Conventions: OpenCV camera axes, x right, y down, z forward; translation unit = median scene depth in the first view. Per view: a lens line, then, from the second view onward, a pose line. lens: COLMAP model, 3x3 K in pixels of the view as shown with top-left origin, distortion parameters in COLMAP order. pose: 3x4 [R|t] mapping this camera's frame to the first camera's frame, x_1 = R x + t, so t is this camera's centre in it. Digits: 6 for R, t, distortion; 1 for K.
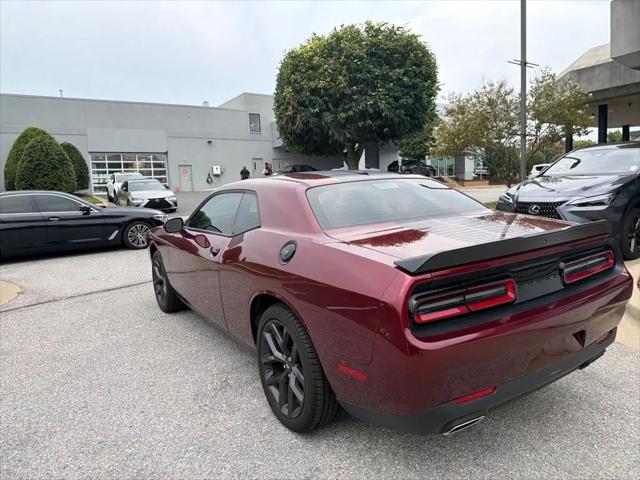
lens RADIAL K [[446.8, 0, 324.0], [0, 446.8, 244.1], [0, 0, 1]] dist [0.049395, -0.060427]
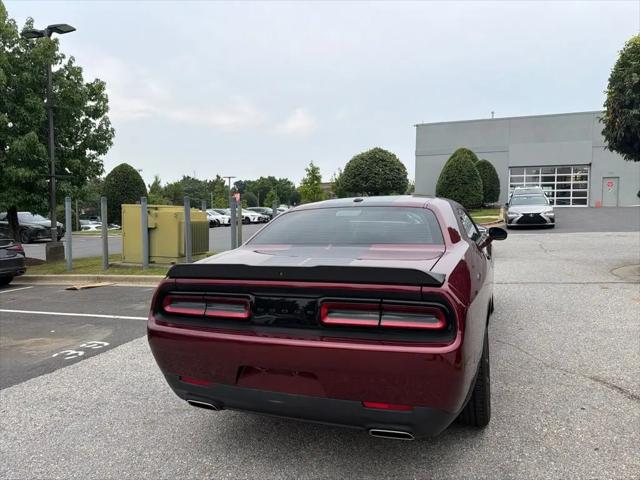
lens RADIAL K [[446.8, 0, 322.7], [0, 446.8, 248.1], [0, 0, 1]] dist [0.049395, -0.060427]
pose [[0.589588, 0.105461, -0.800789, 0.307951], [-0.119313, 0.991934, 0.042789, -0.027002], [0.798843, 0.070317, 0.597416, 0.101332]]
